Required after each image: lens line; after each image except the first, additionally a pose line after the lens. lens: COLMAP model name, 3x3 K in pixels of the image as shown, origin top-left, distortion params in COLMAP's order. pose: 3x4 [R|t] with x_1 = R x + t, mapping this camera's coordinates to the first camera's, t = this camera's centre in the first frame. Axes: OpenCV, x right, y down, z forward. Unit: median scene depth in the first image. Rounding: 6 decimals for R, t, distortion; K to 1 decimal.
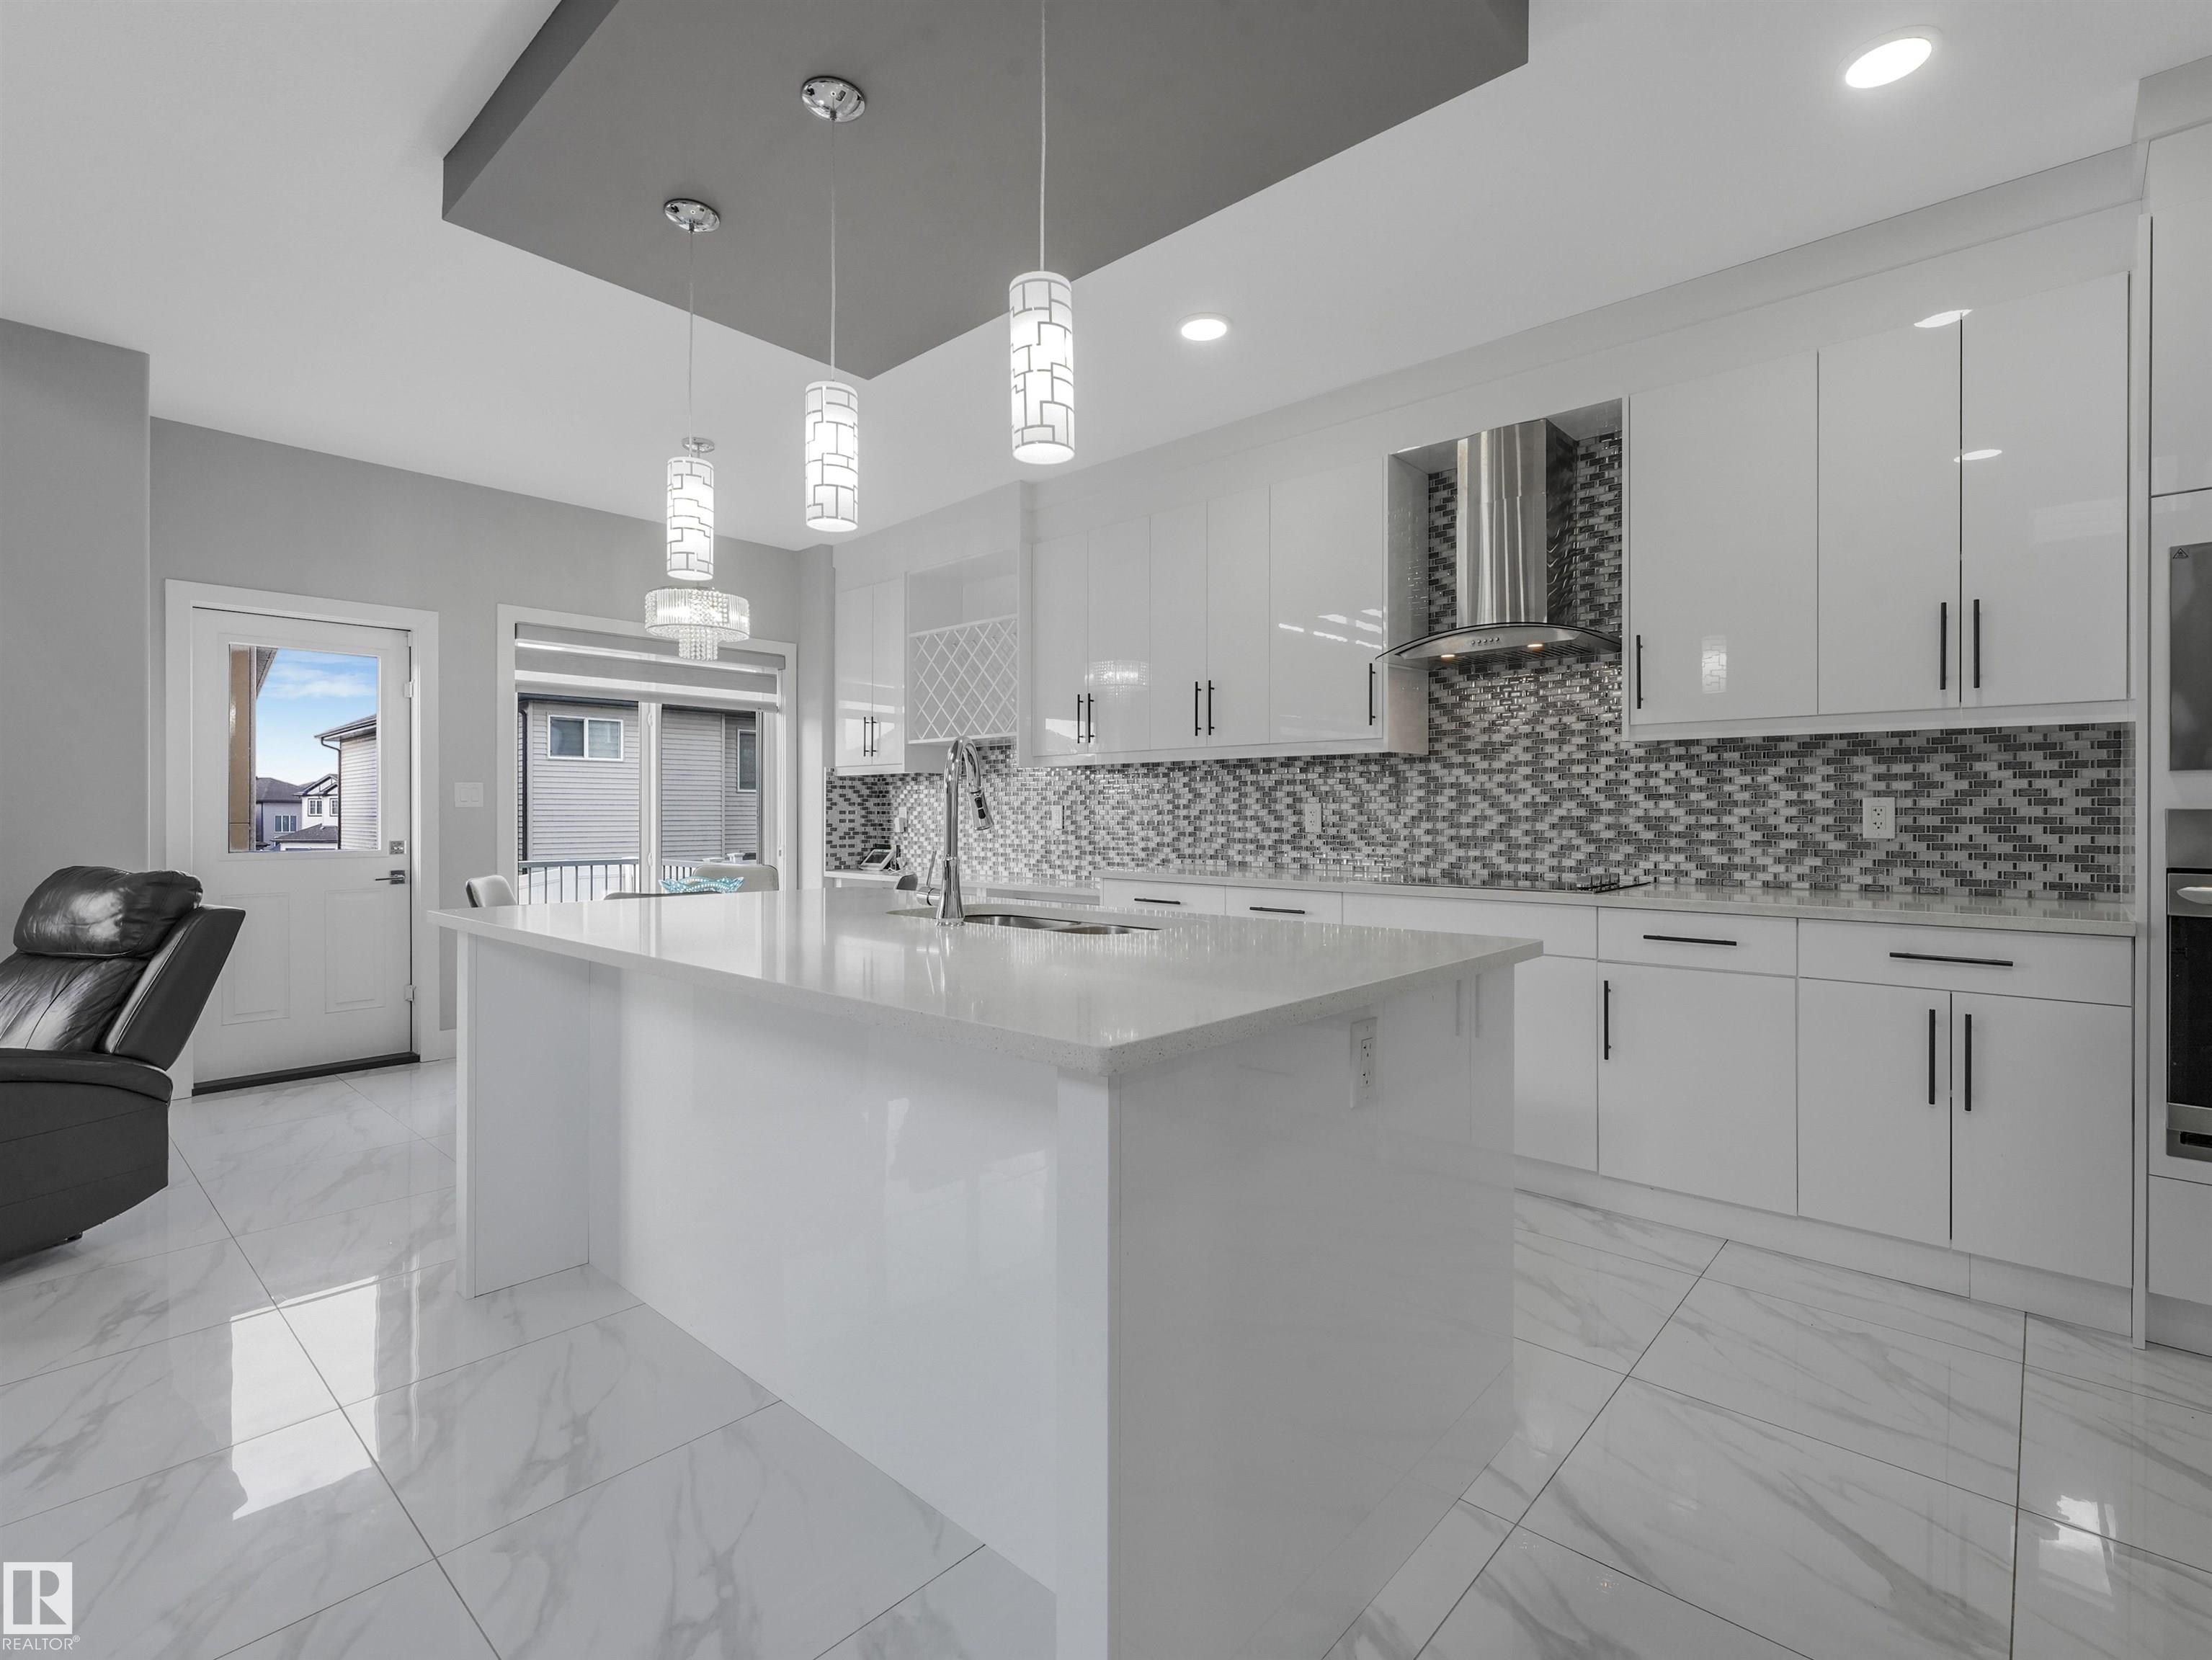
lens RADIAL K [[1021.3, 0, 1108.8], [0, 1021.3, 828.9], [0, 0, 1]] dist [-0.002597, 0.001929]
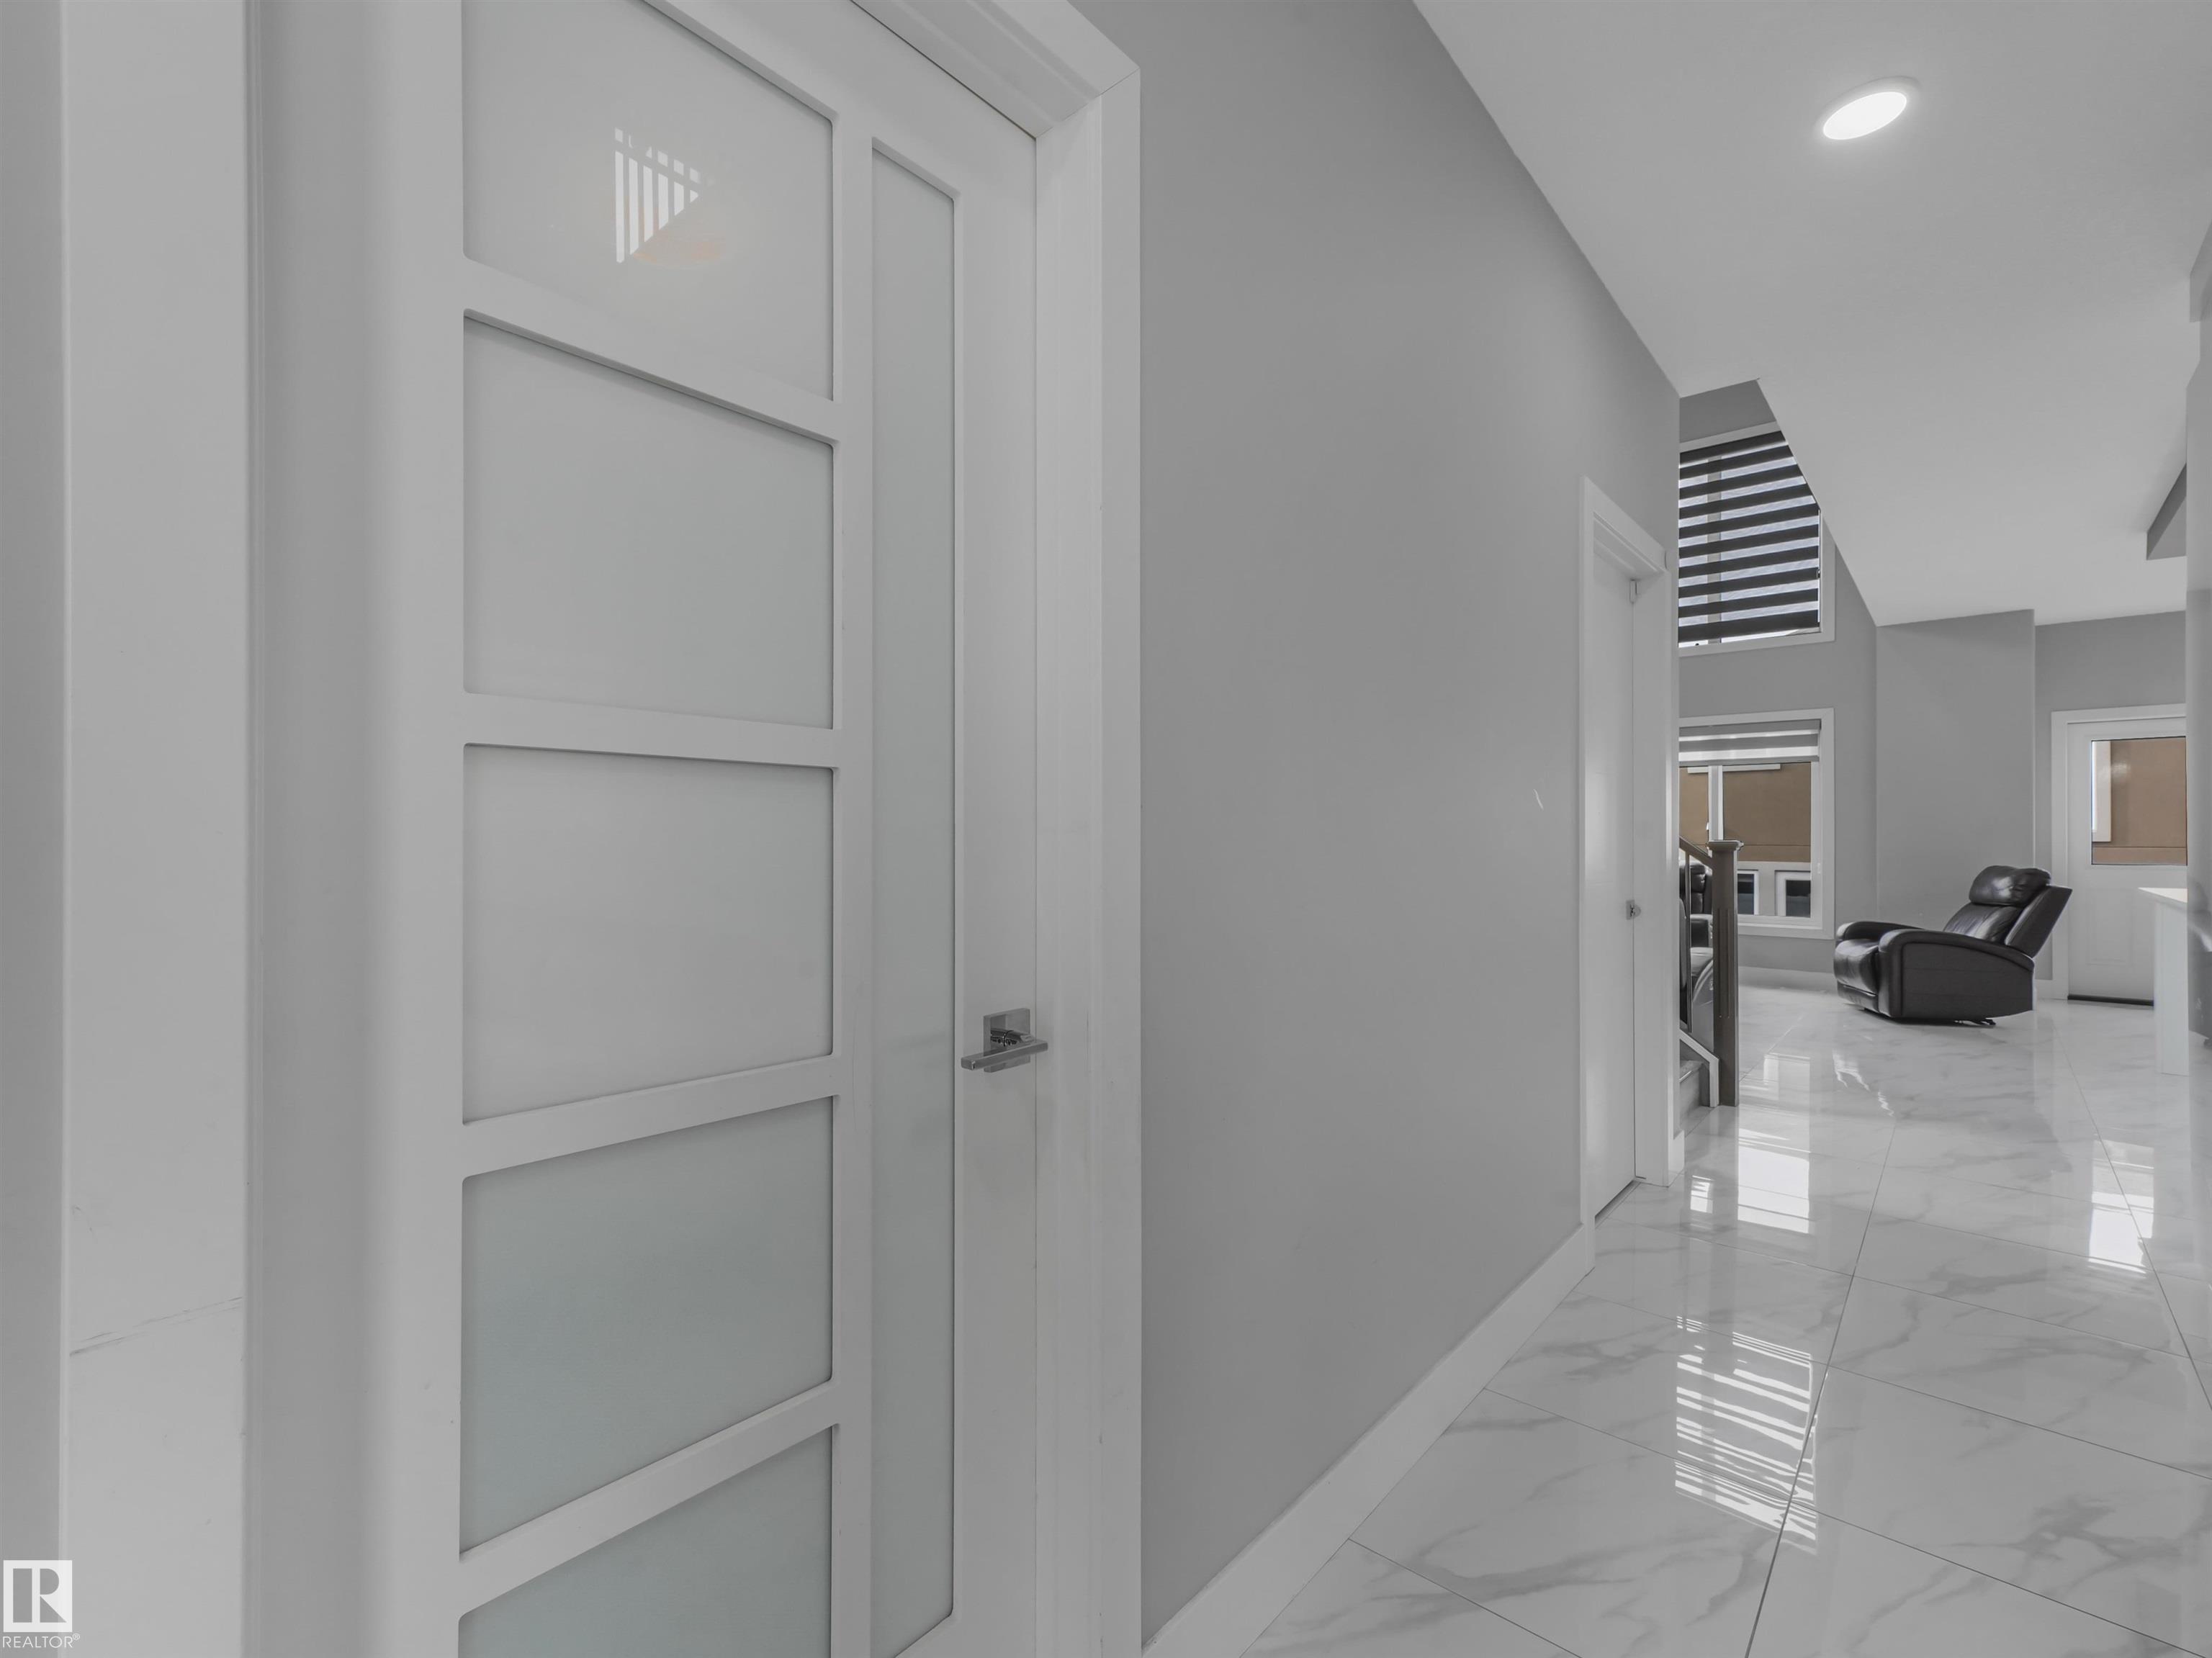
lens RADIAL K [[956.3, 0, 1113.5], [0, 956.3, 824.1], [0, 0, 1]] dist [0.001385, 0.000316]
pose [[-0.001280, -0.019265, -0.999814, 0.752089], [-0.013103, 0.999729, -0.019246, 0.008454], [0.999913, 0.013076, -0.001532, -0.640426]]
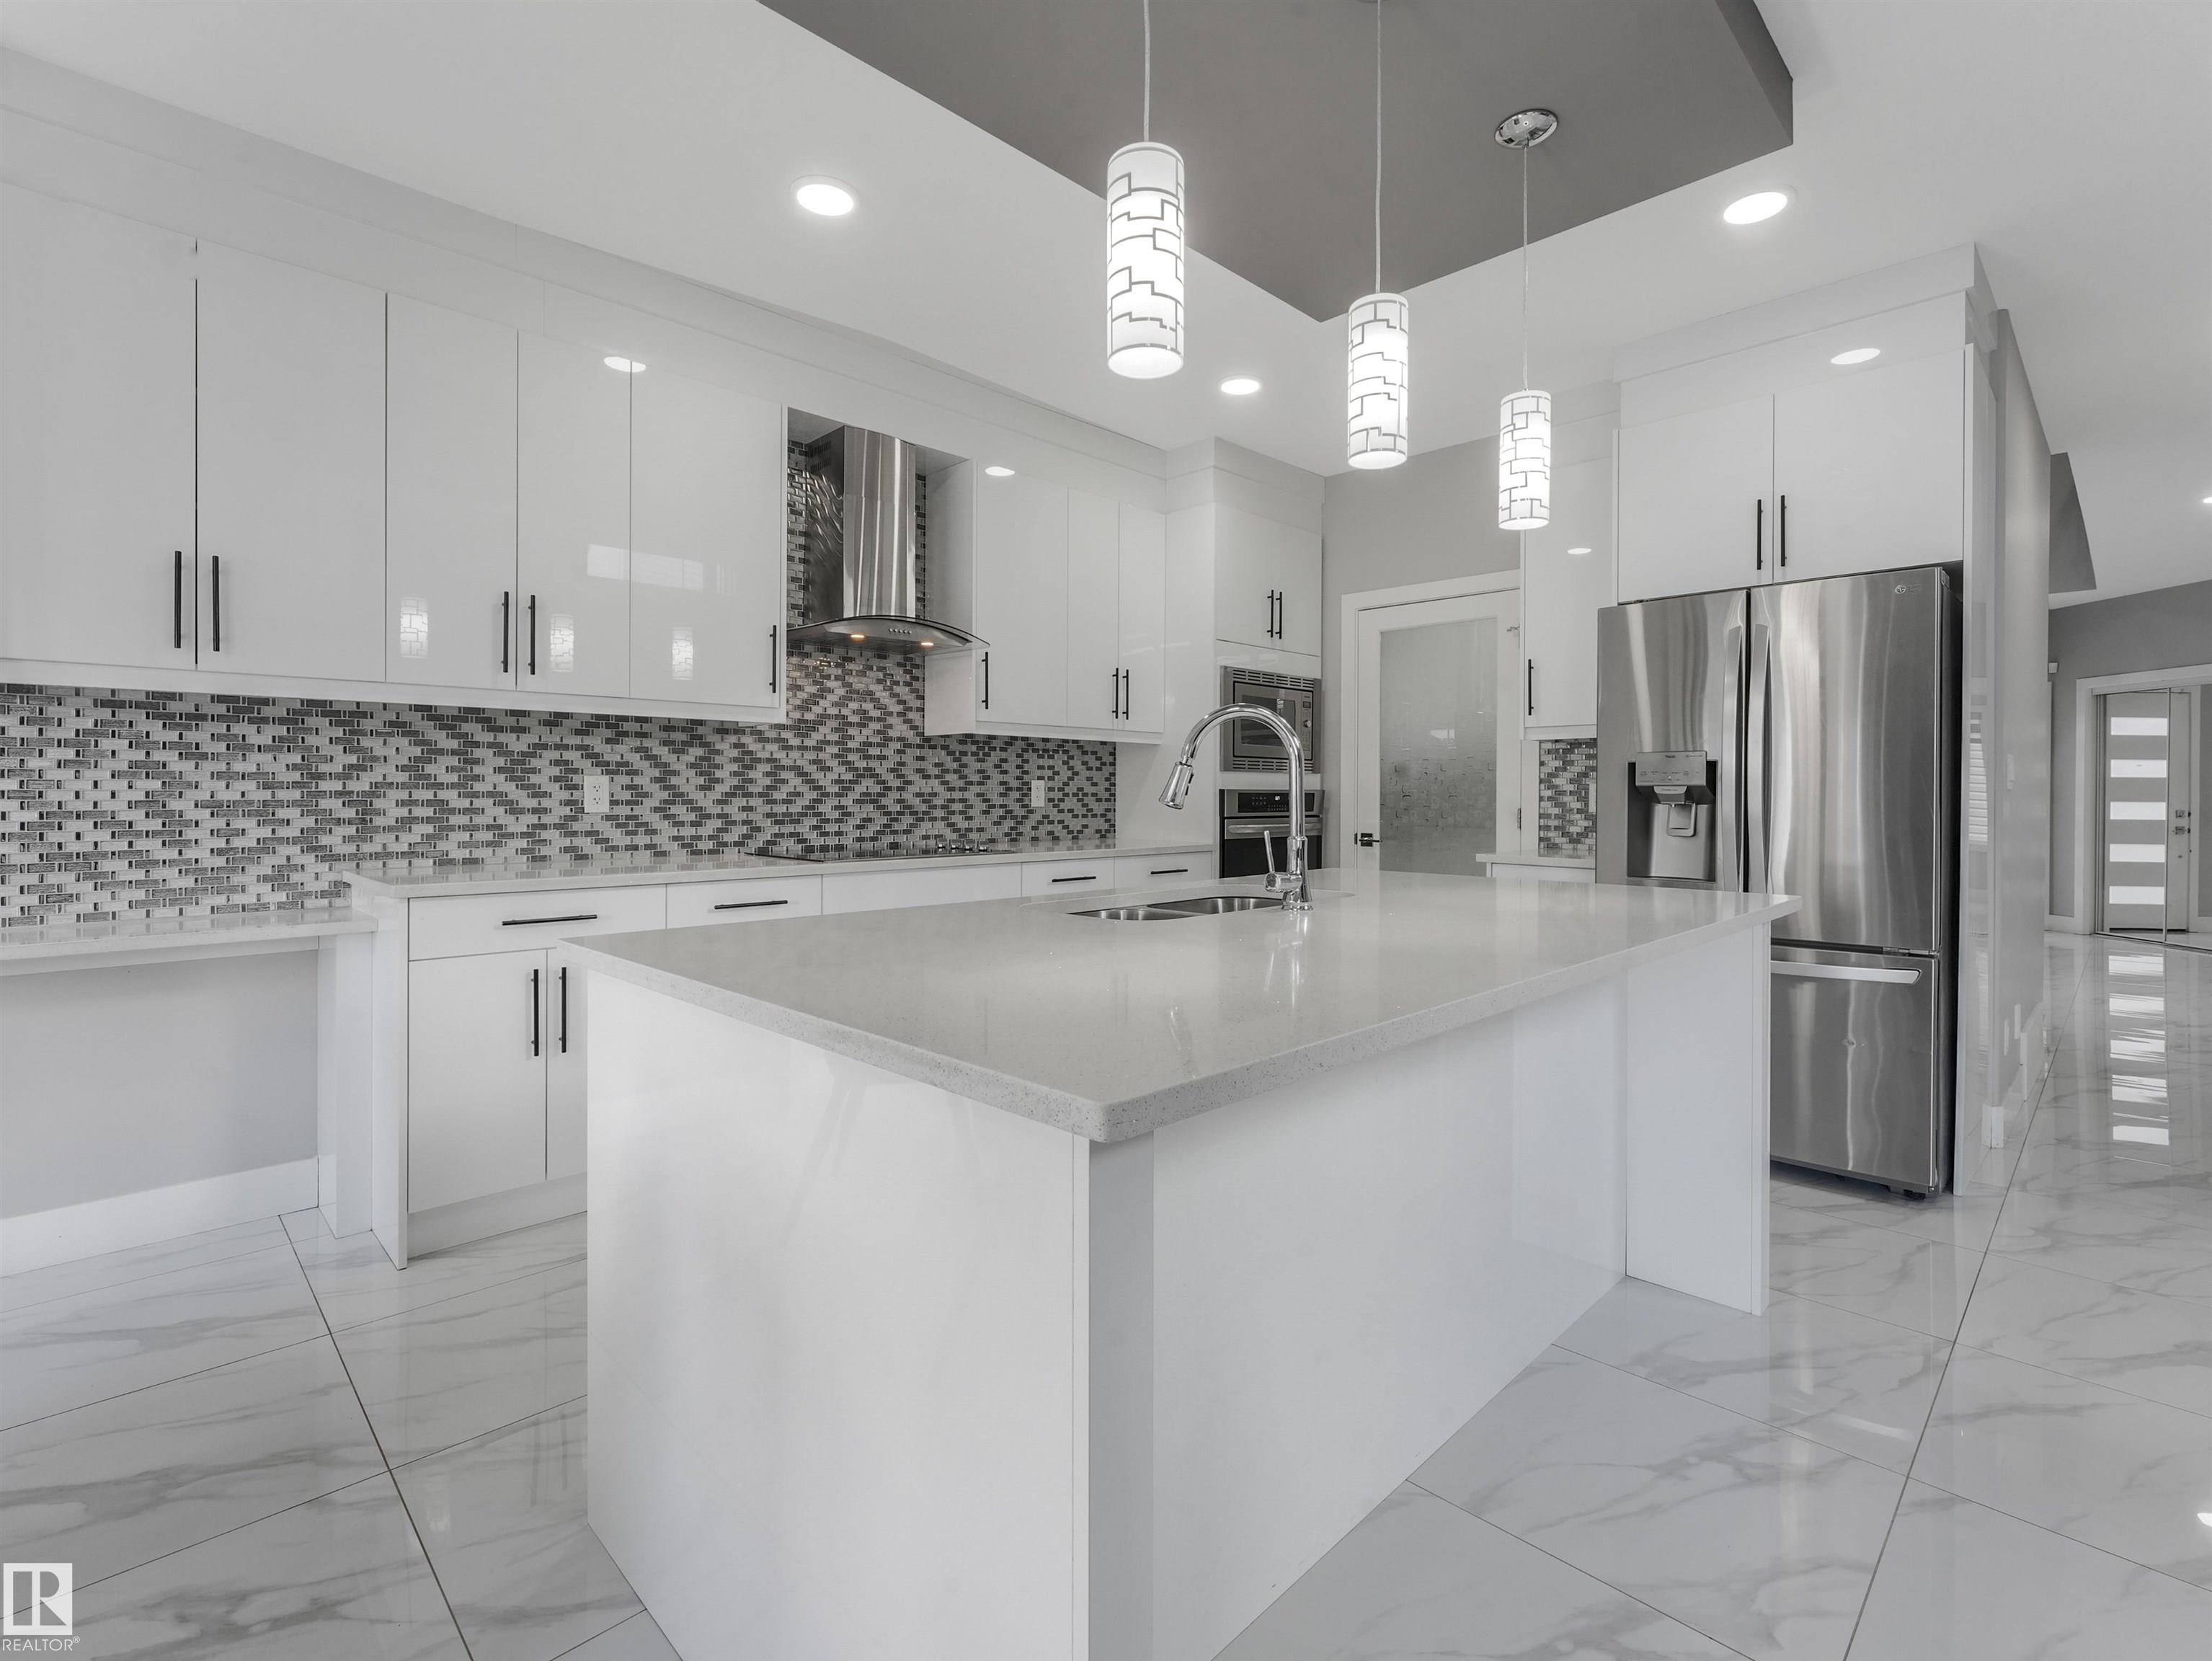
lens RADIAL K [[1030.3, 0, 1102.8], [0, 1030.3, 795.5], [0, 0, 1]] dist [-0.002843, 0.001440]
pose [[0.064700, -0.003872, 0.997897, -0.618616], [0.010632, 0.999938, 0.003191, -0.008950], [-0.997848, 0.010404, 0.064737, 0.618656]]
